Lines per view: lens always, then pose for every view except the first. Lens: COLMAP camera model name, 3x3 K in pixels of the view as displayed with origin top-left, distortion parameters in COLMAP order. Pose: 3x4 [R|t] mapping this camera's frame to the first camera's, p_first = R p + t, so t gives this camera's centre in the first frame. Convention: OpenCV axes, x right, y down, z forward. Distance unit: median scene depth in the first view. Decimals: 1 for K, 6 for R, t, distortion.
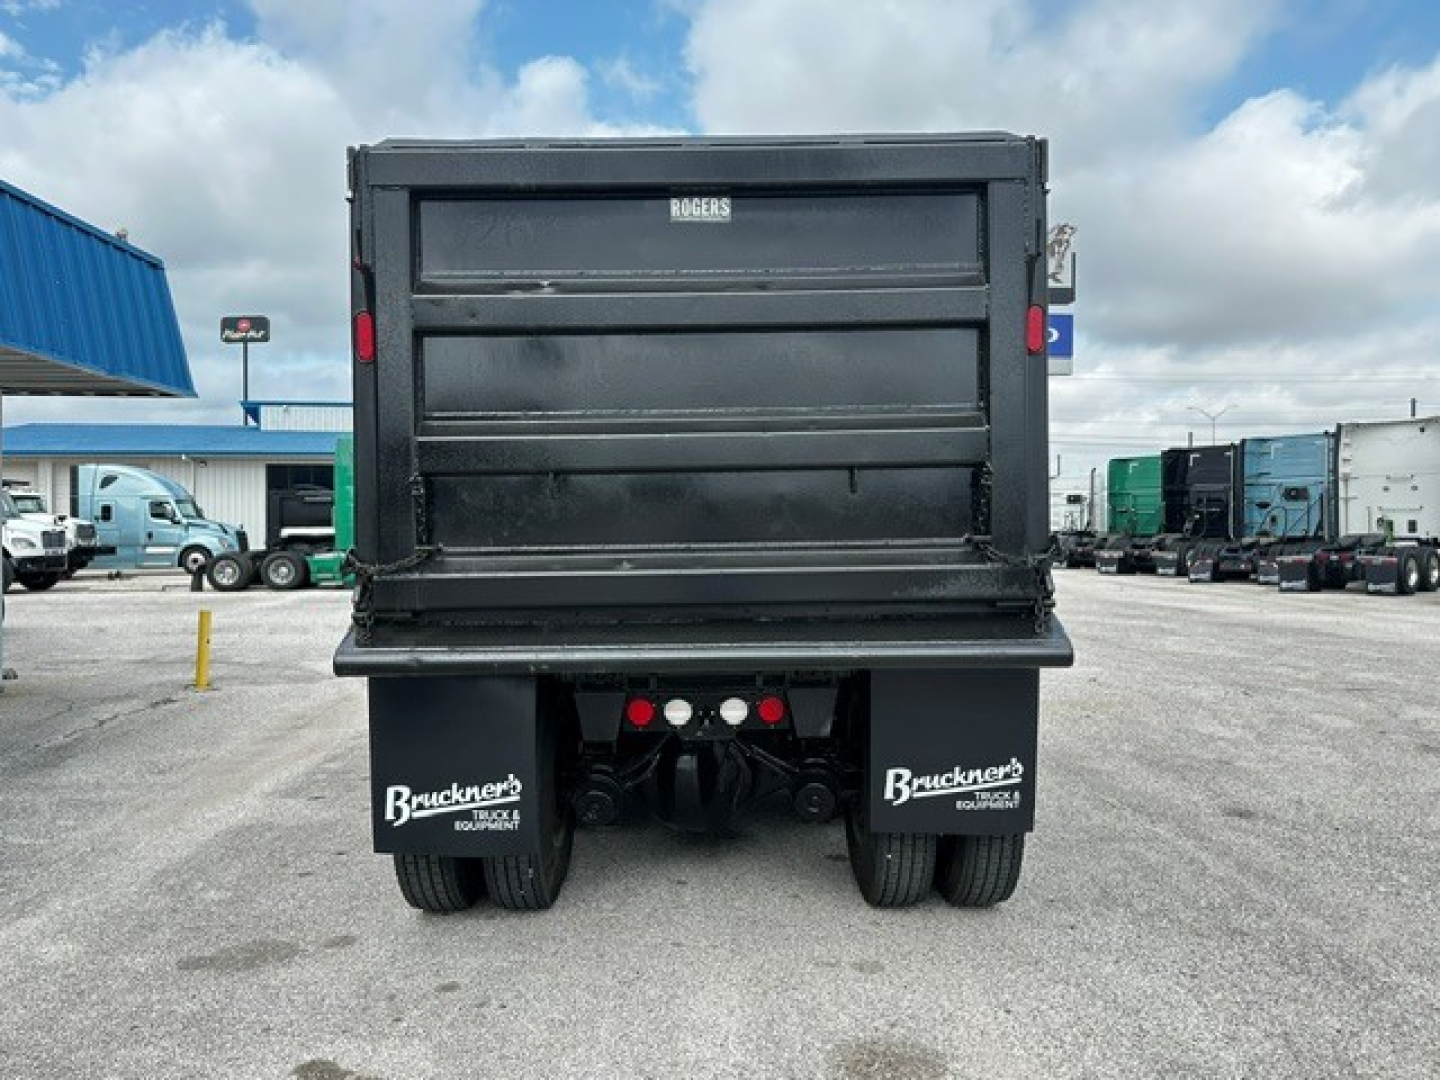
lens RADIAL K [[1104.3, 0, 720.0], [0, 1104.3, 540.0], [0, 0, 1]] dist [0.159941, -0.339632]
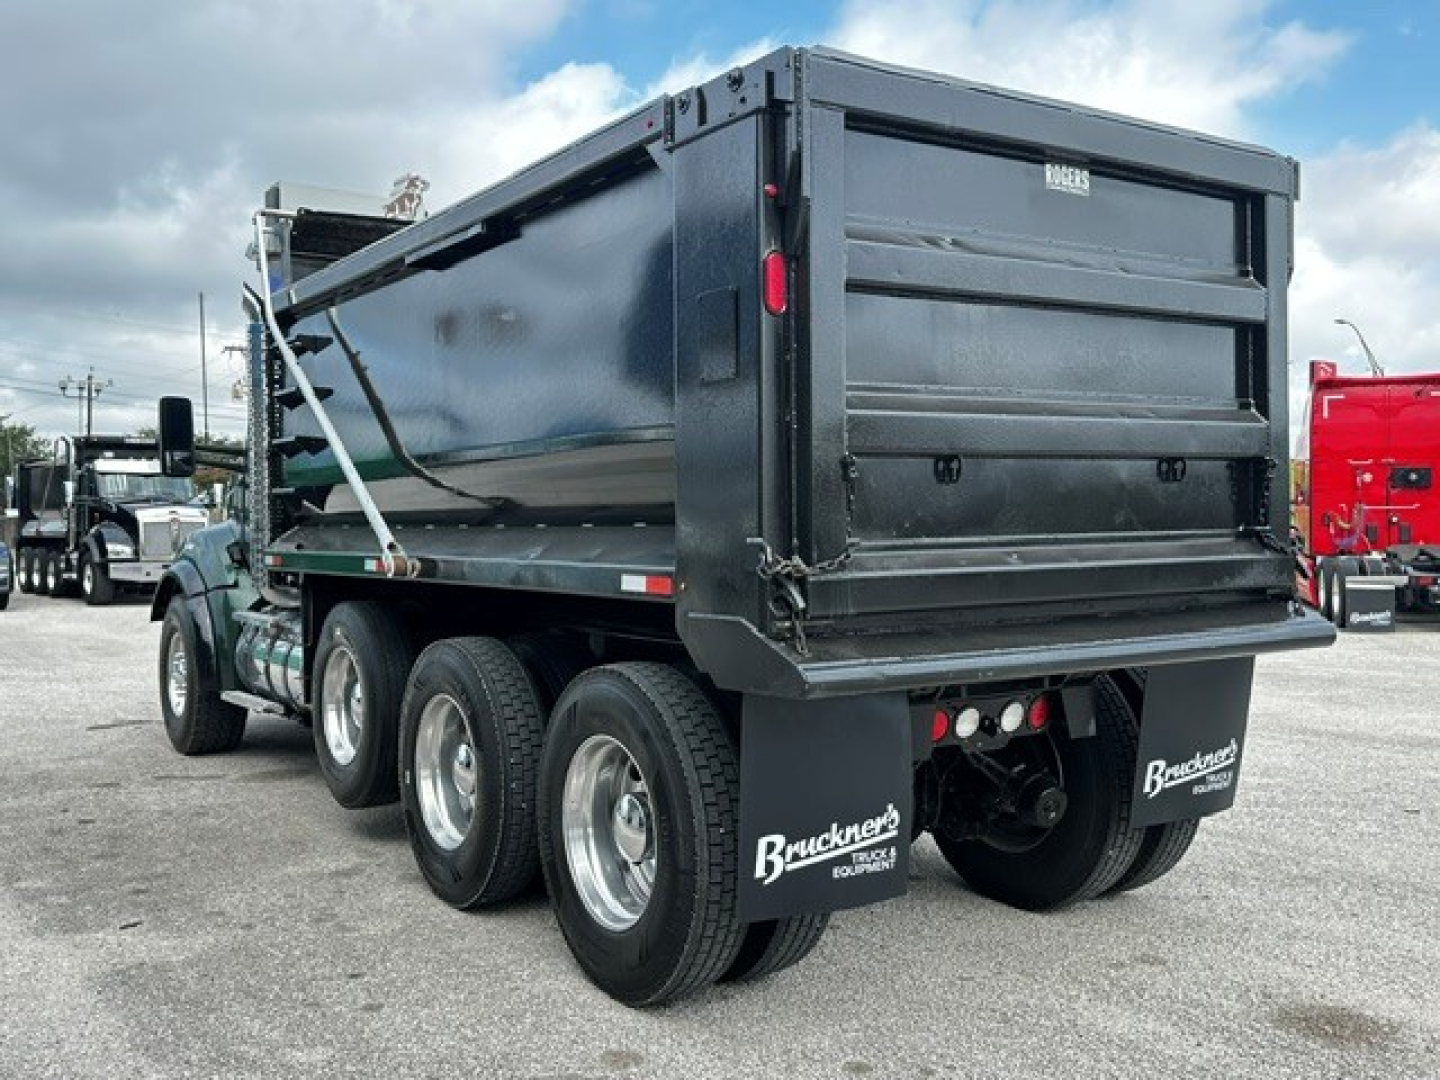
lens RADIAL K [[1345.0, 0, 720.0], [0, 1345.0, 540.0], [0, 0, 1]] dist [0.114801, -0.247243]
pose [[0.834102, -0.005463, 0.551583, -0.838494], [0.009141, 0.999951, -0.003920, 0.008461], [-0.551535, 0.008312, 0.834110, 0.197023]]
